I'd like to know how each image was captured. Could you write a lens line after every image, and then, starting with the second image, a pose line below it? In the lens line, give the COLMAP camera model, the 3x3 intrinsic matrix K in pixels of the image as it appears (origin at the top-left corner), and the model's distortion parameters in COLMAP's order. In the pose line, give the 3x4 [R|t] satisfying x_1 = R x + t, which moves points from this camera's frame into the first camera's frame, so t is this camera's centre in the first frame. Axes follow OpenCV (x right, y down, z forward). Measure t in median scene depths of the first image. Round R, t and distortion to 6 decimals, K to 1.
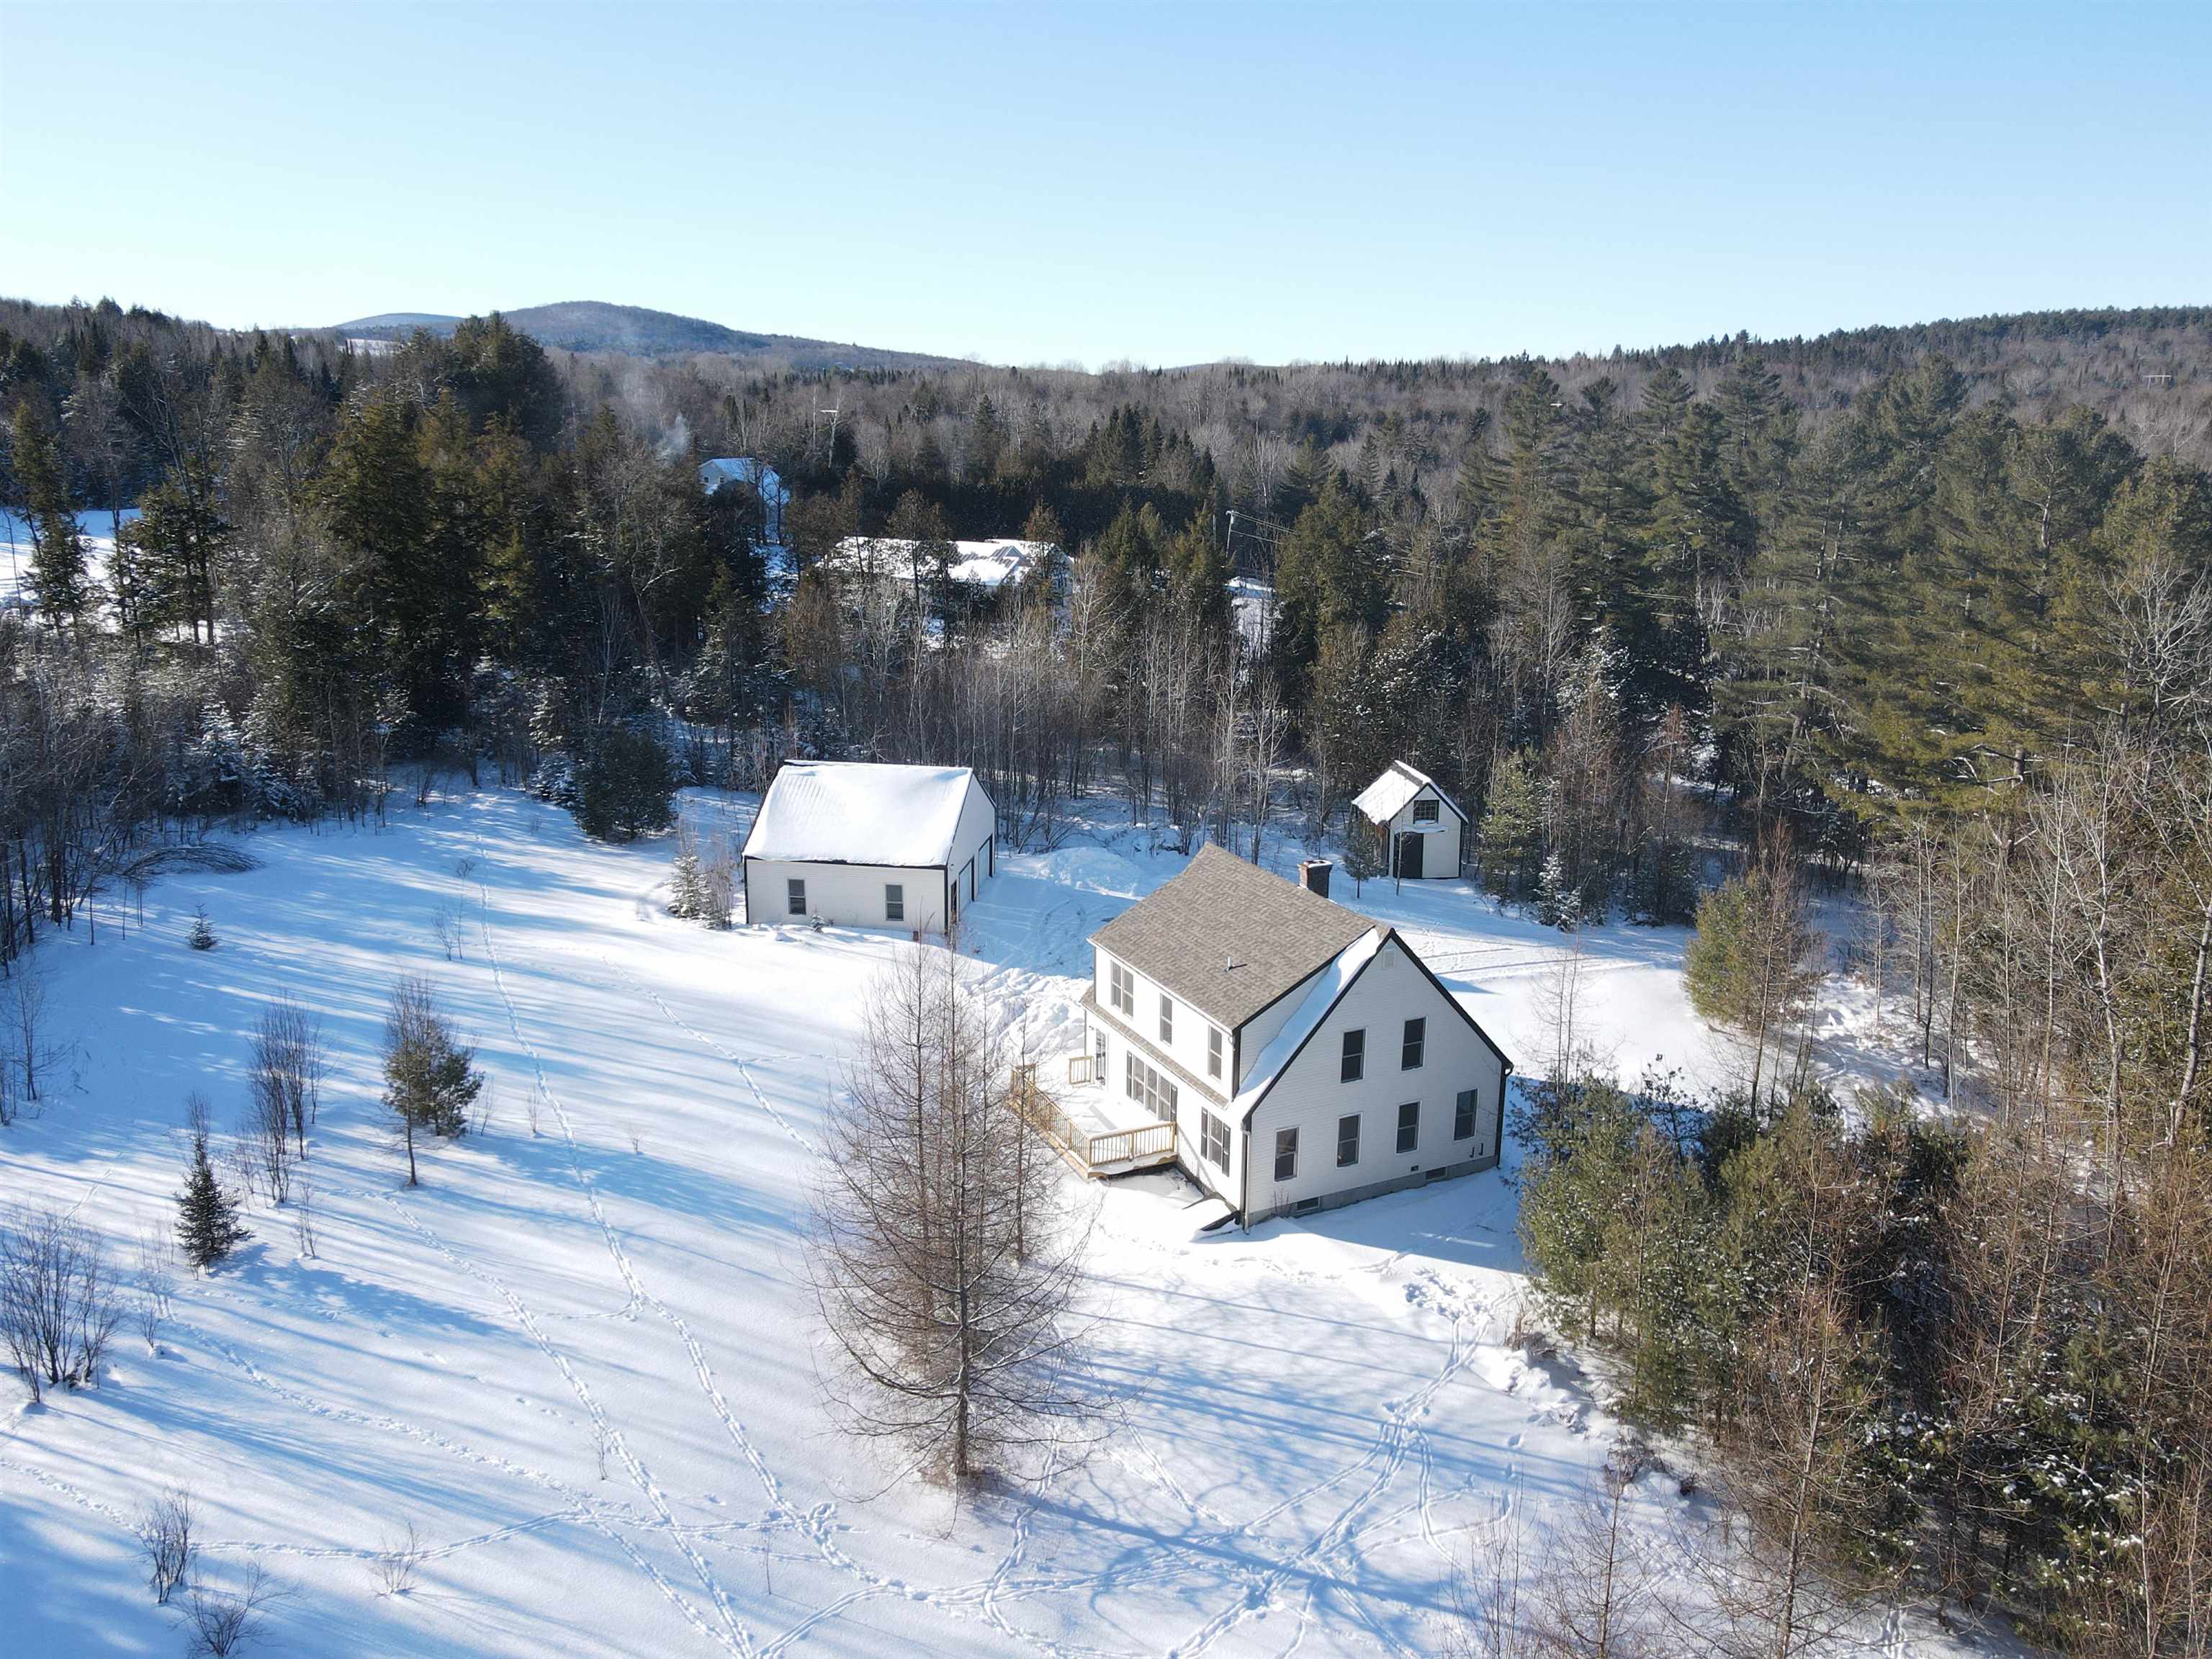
lens RADIAL K [[1621.4, 0, 1096.0], [0, 1621.4, 823.2], [0, 0, 1]] dist [0.012638, 0.007214]
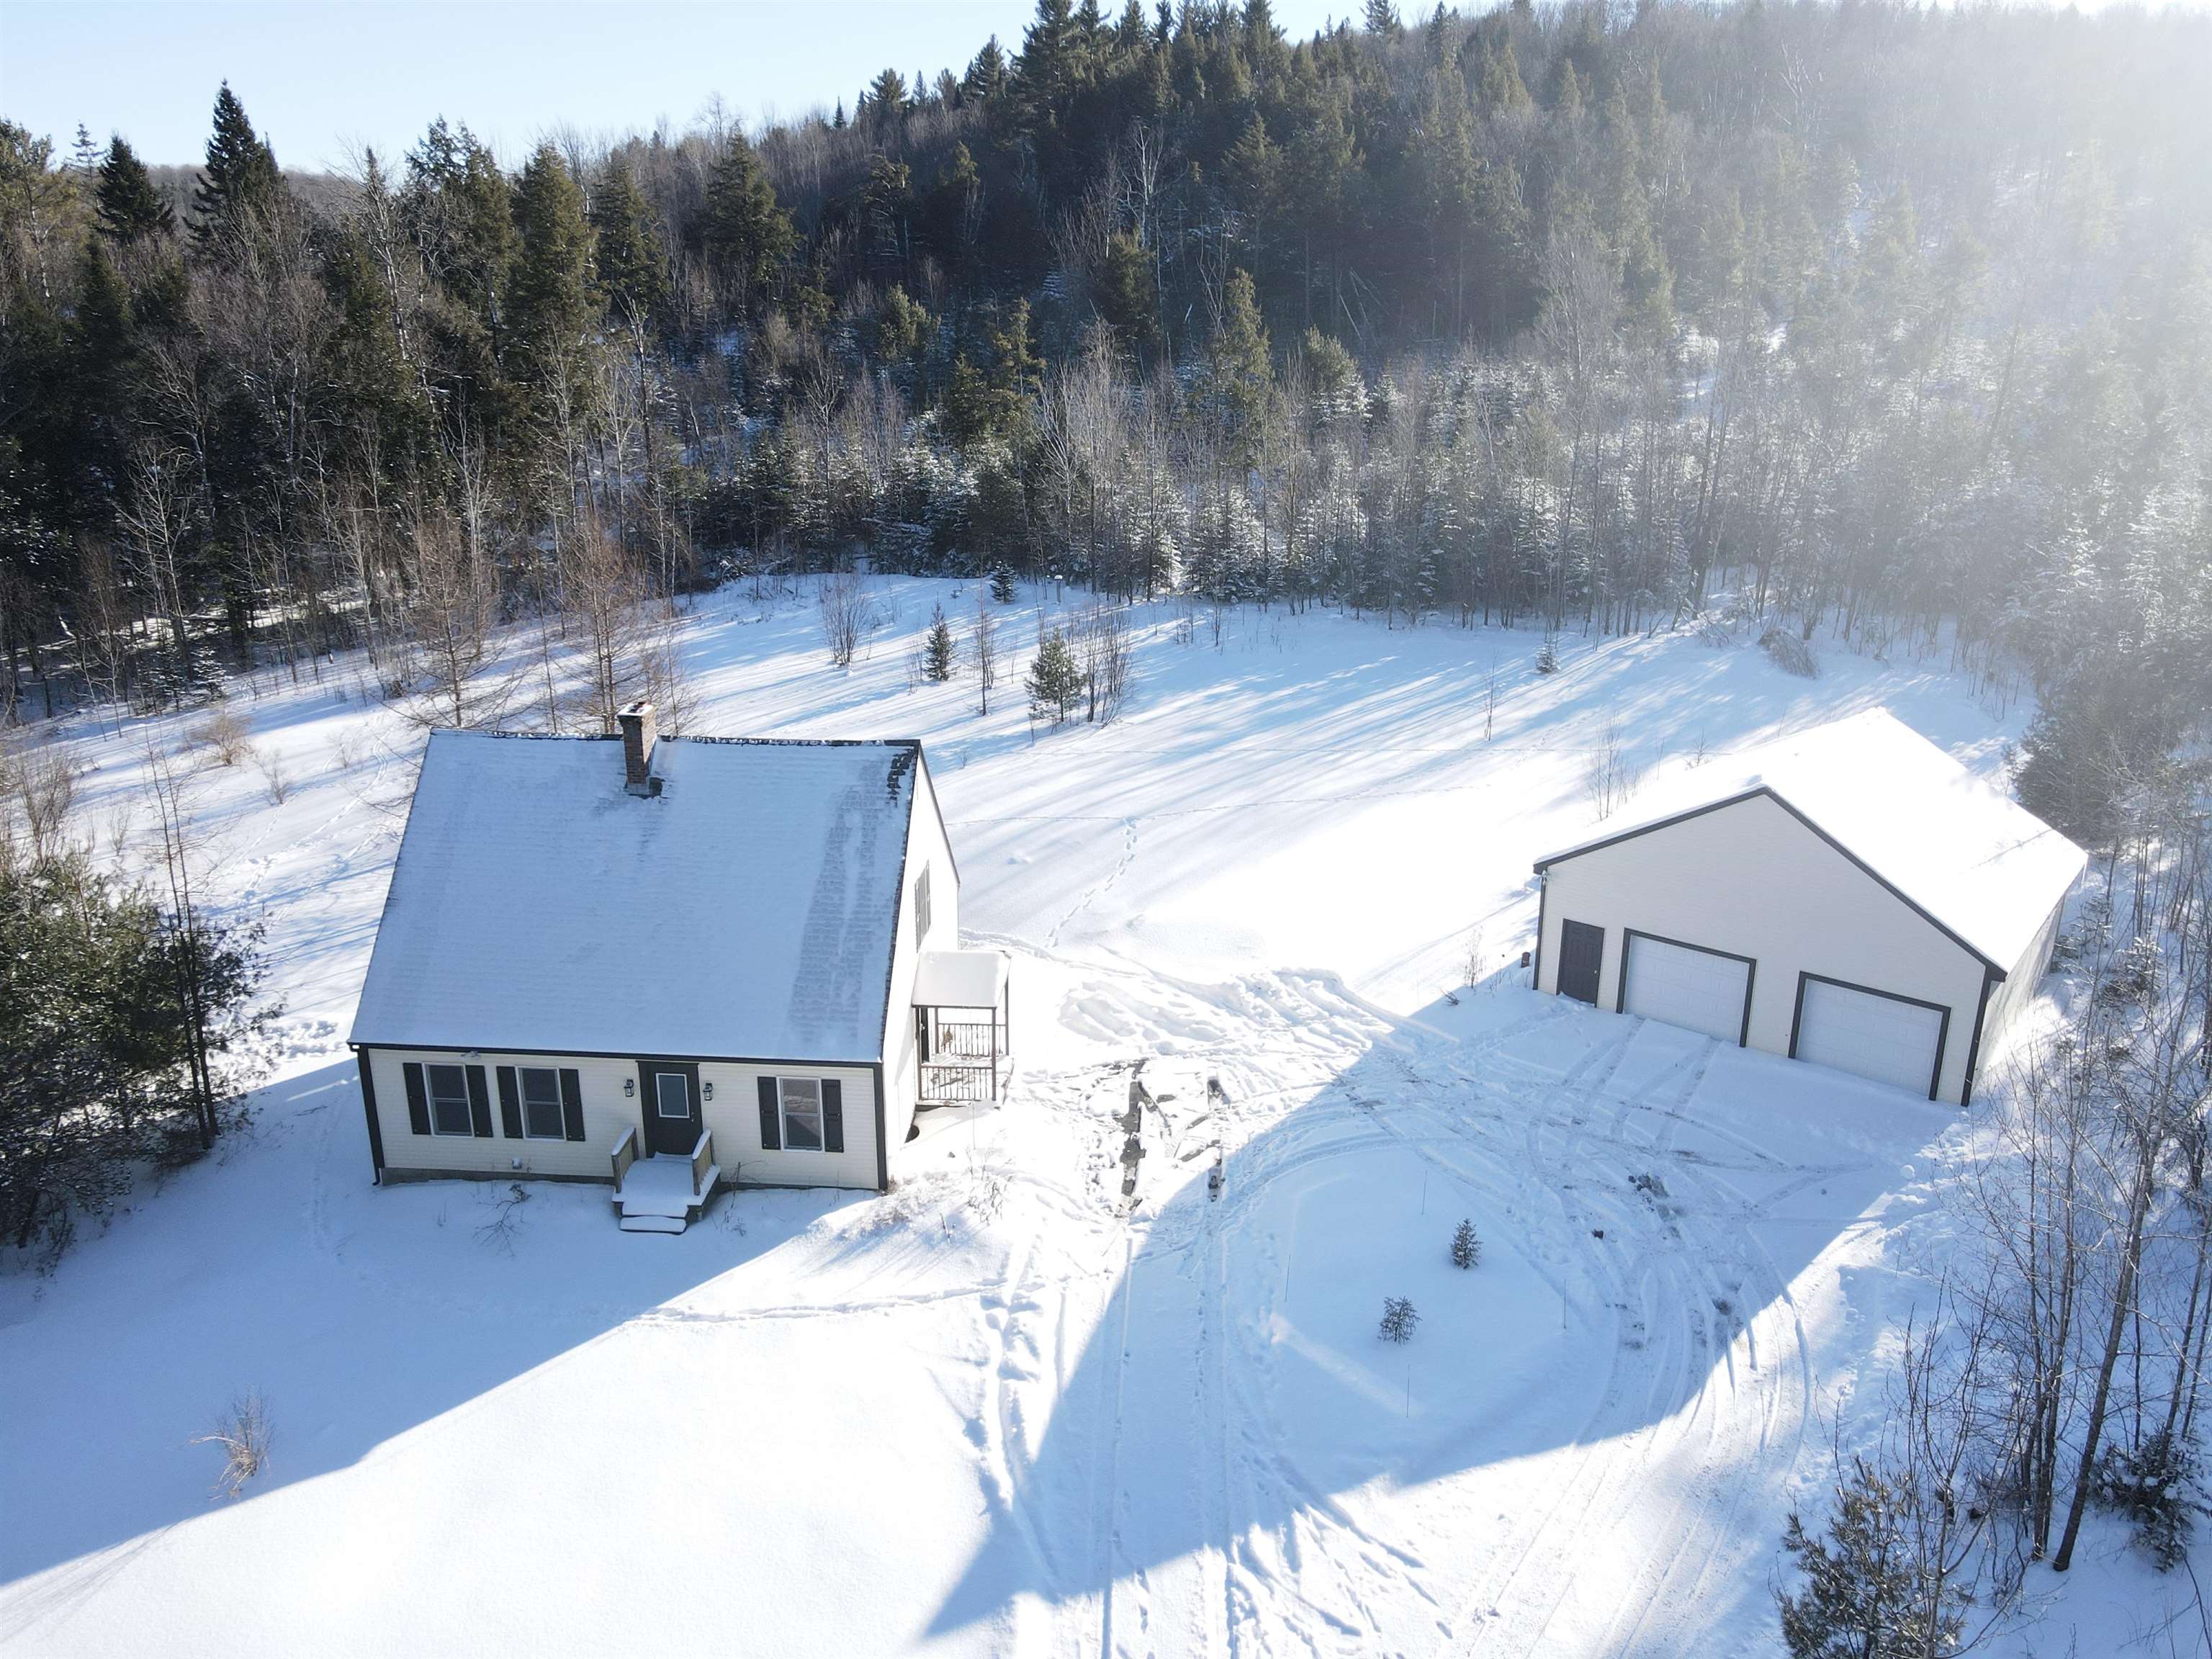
lens RADIAL K [[1621.4, 0, 1096.0], [0, 1621.4, 823.2], [0, 0, 1]] dist [0.012638, 0.007214]
pose [[-0.507188, 0.272586, -0.817592, 0.452673], [-0.209224, 0.881341, 0.423631, -0.197405], [0.836054, 0.385921, -0.389974, 1.084075]]
